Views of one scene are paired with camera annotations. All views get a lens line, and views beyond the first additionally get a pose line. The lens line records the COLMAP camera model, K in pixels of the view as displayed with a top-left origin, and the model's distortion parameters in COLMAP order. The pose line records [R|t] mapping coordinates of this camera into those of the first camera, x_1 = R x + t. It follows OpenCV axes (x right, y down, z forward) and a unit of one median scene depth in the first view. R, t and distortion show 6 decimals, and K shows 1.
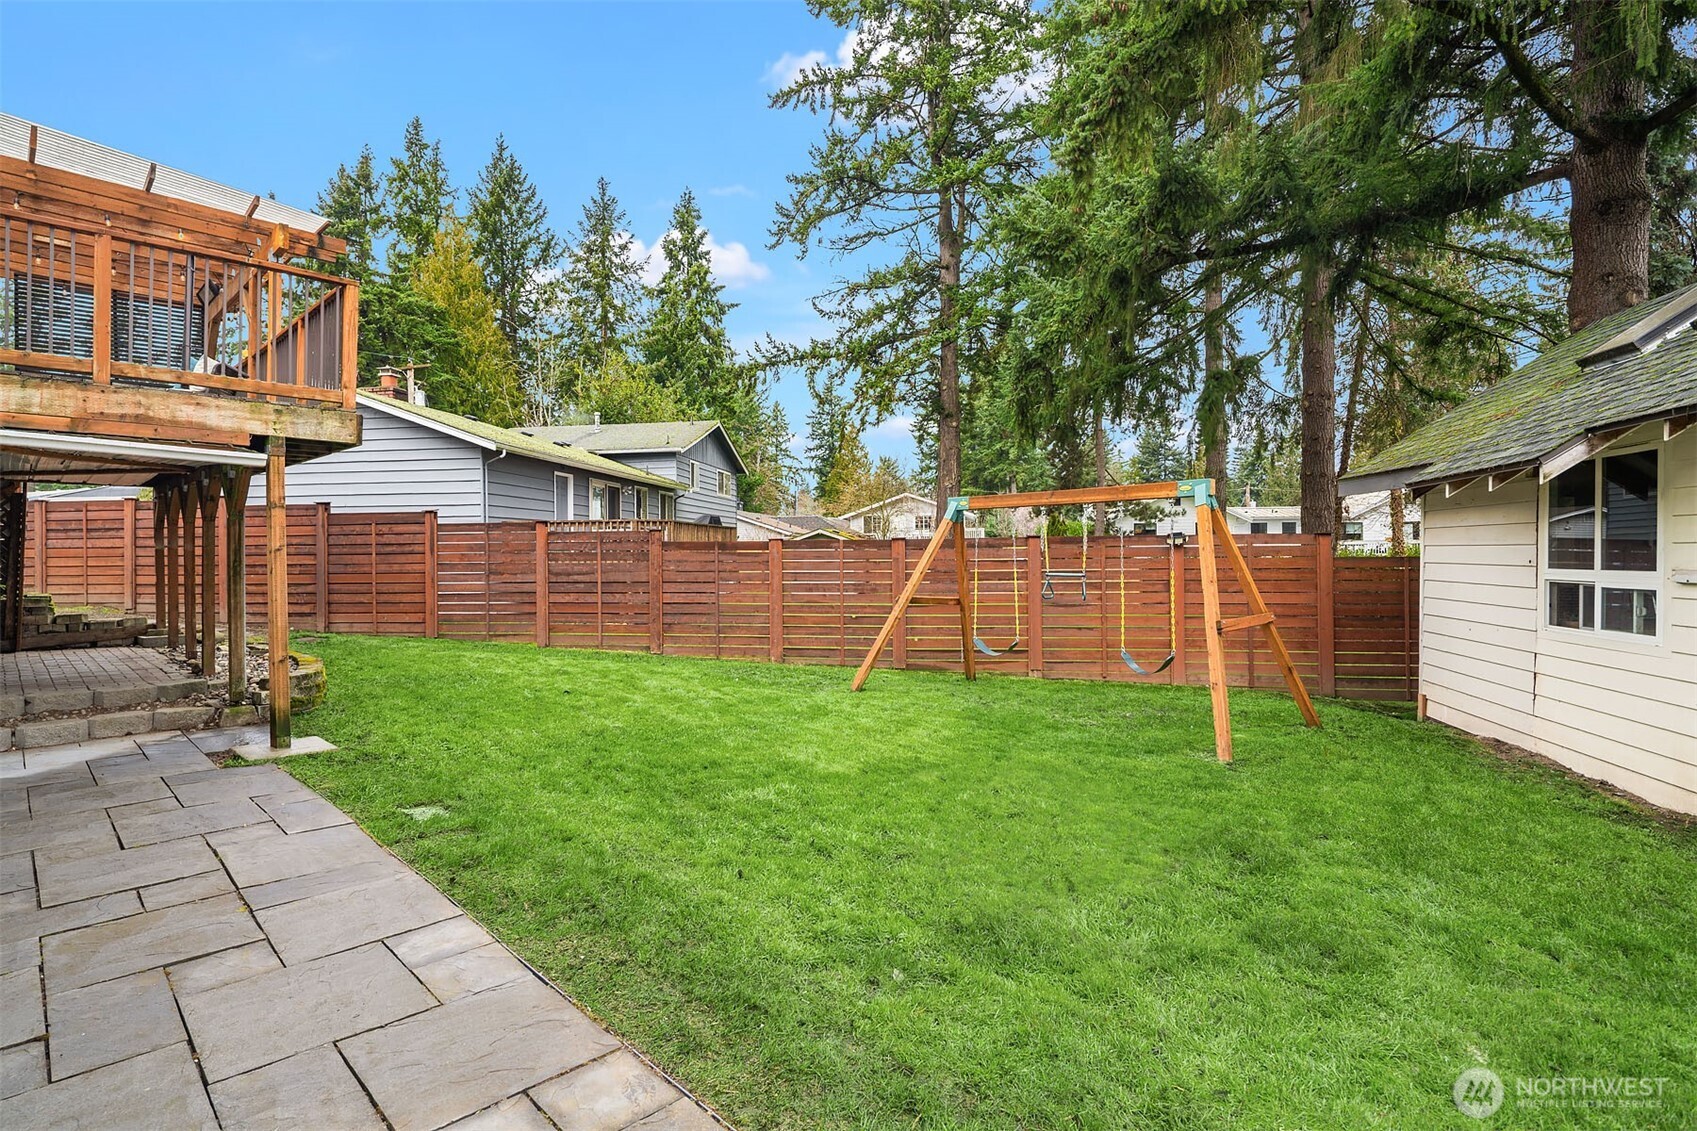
lens RADIAL K [[838.1, 0, 848.5], [0, 838.1, 565.5], [0, 0, 1]] dist [-0.030923, -0.000025]
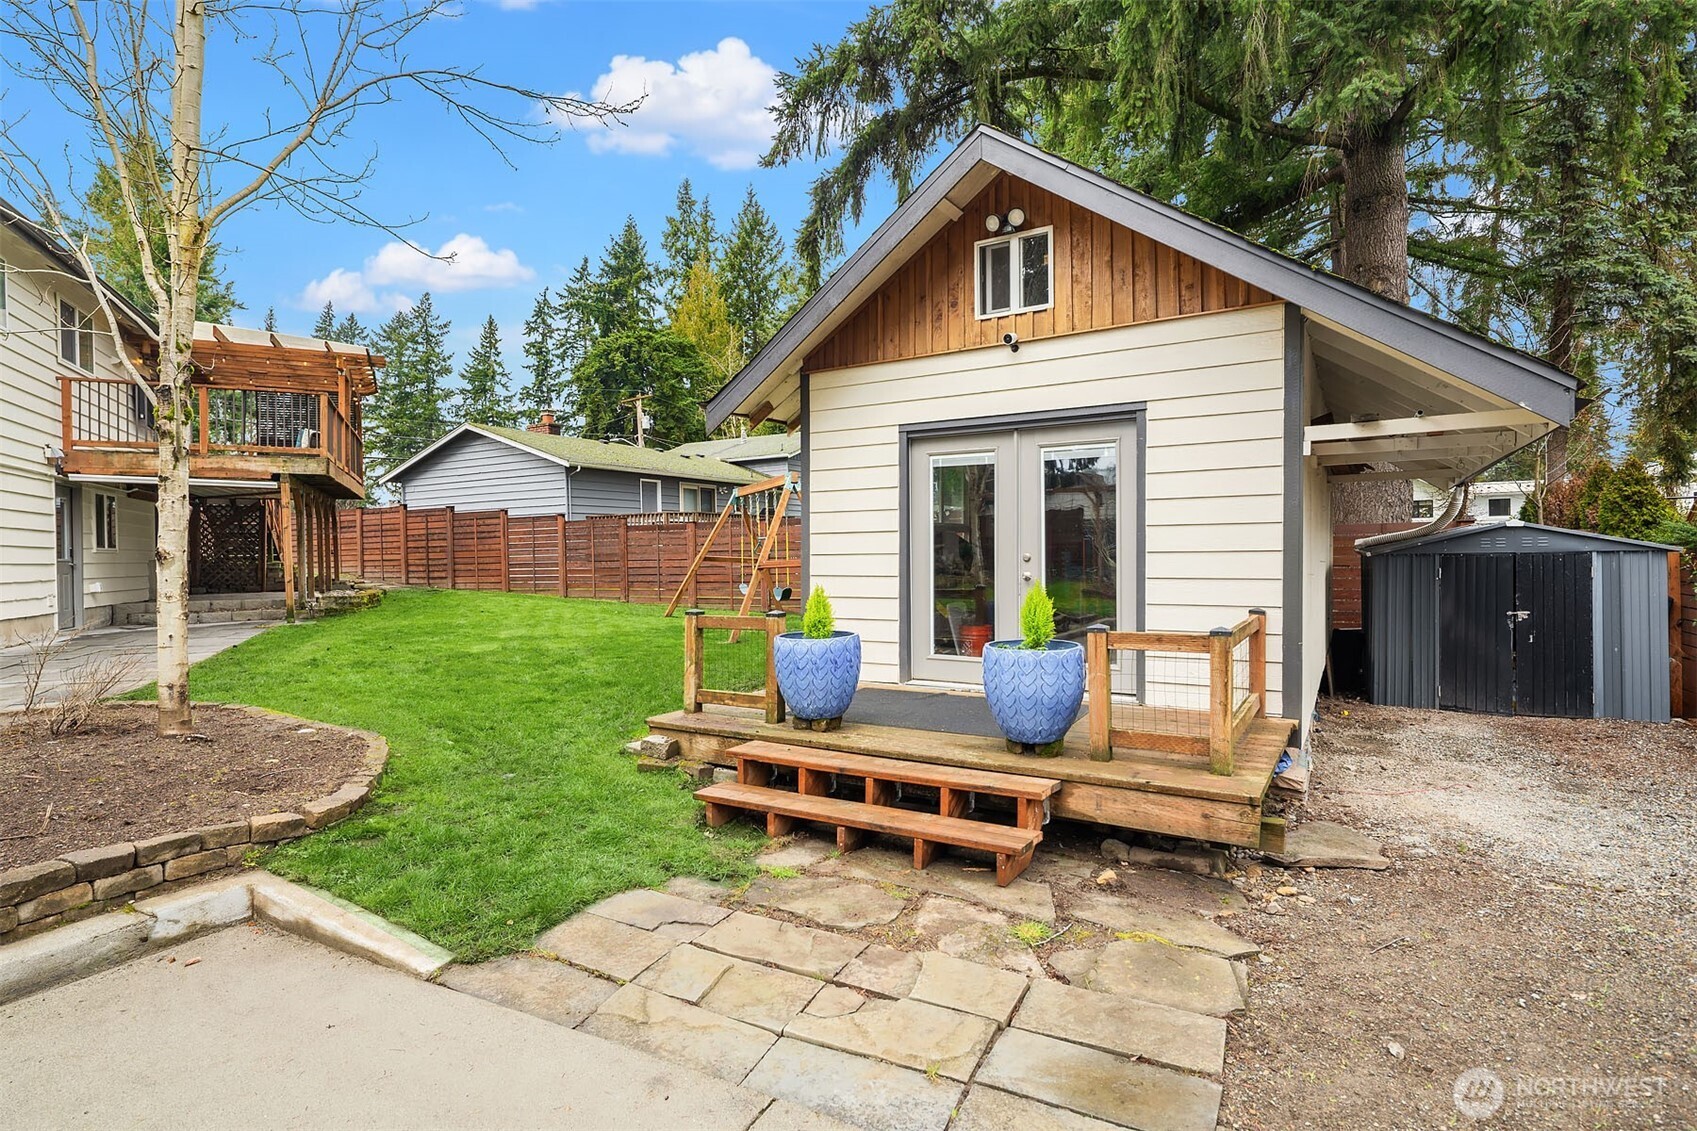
lens RADIAL K [[817.6, 0, 852.1], [0, 817.6, 554.3], [0, 0, 1]] dist [0.014860, 0.000012]
pose [[0.942920, -0.012399, -0.332788, 0.347026], [0.010909, 0.999920, -0.006346, 0.019215], [0.332840, 0.002354, 0.942980, -0.122047]]
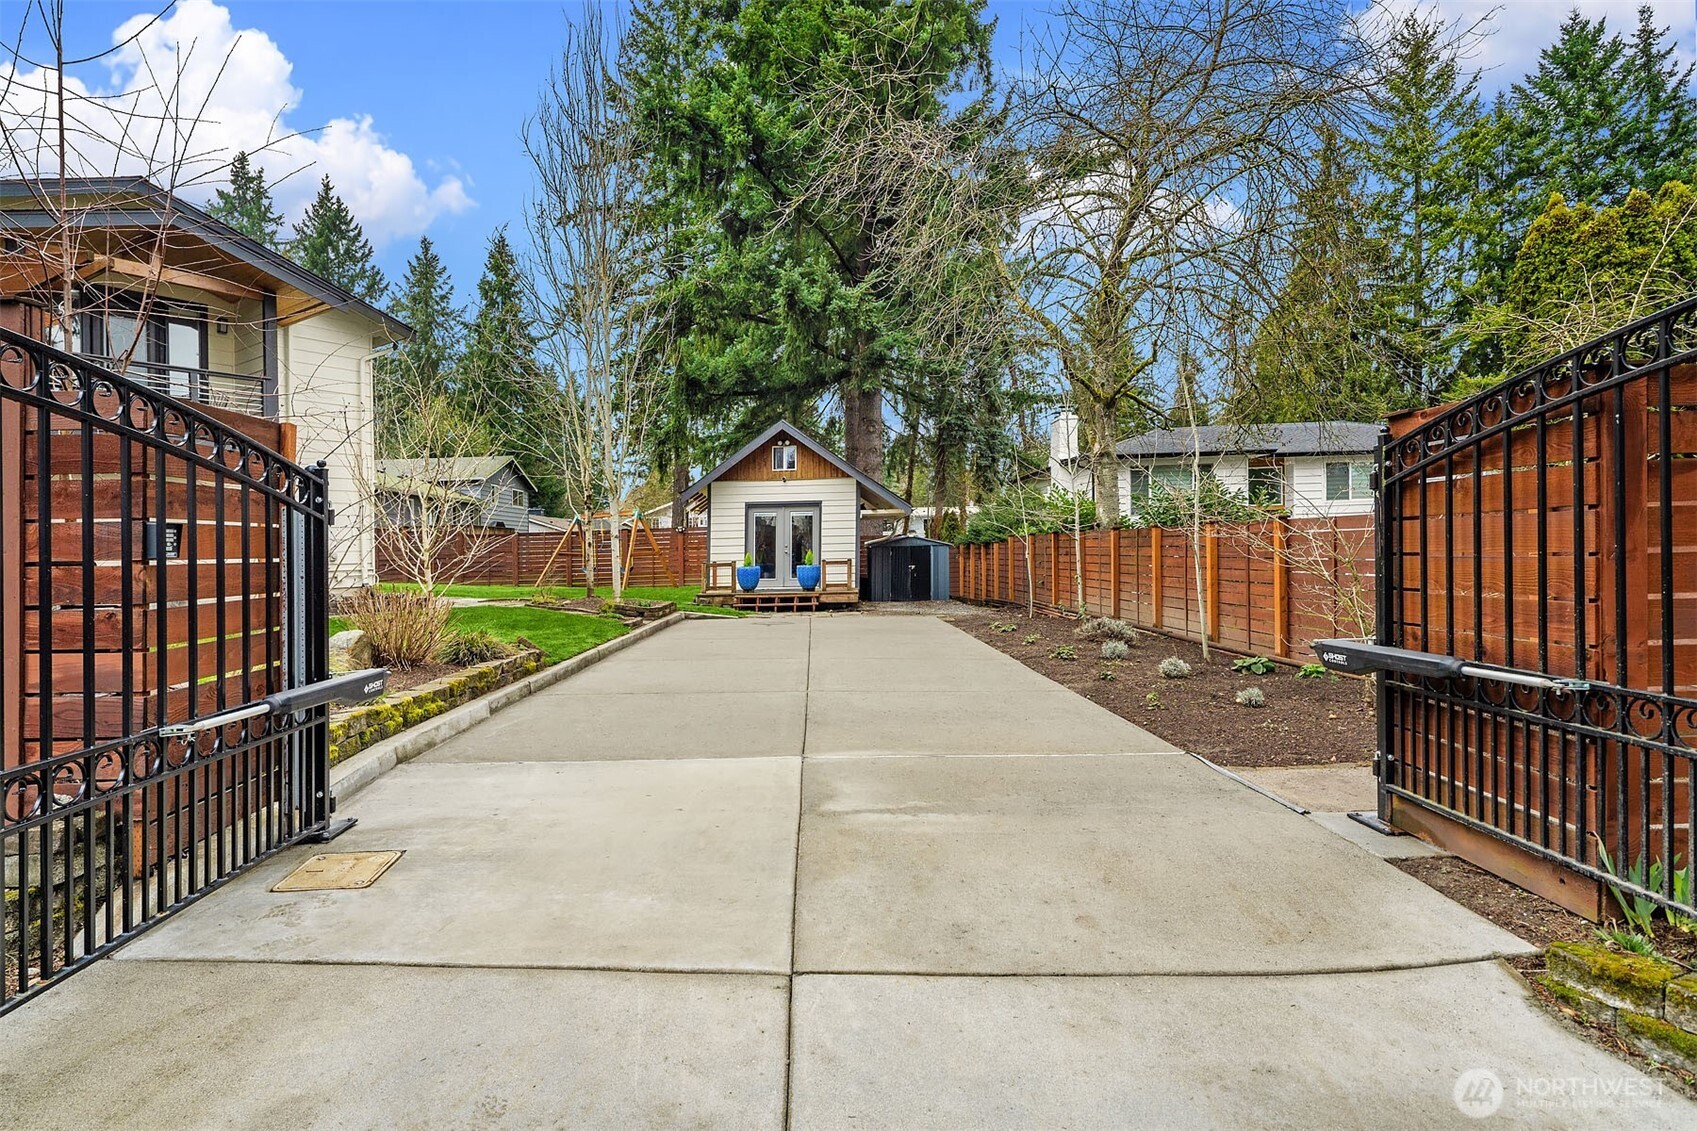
lens RADIAL K [[821.1, 0, 848.5], [0, 821.1, 565.5], [0, 0, 1]] dist [-0.044029, 0.000463]
pose [[0.980241, -0.012805, 0.197393, 0.195231], [0.012642, 0.999918, 0.002083, 0.040225], [-0.197403, 0.000454, 0.980322, -0.753536]]
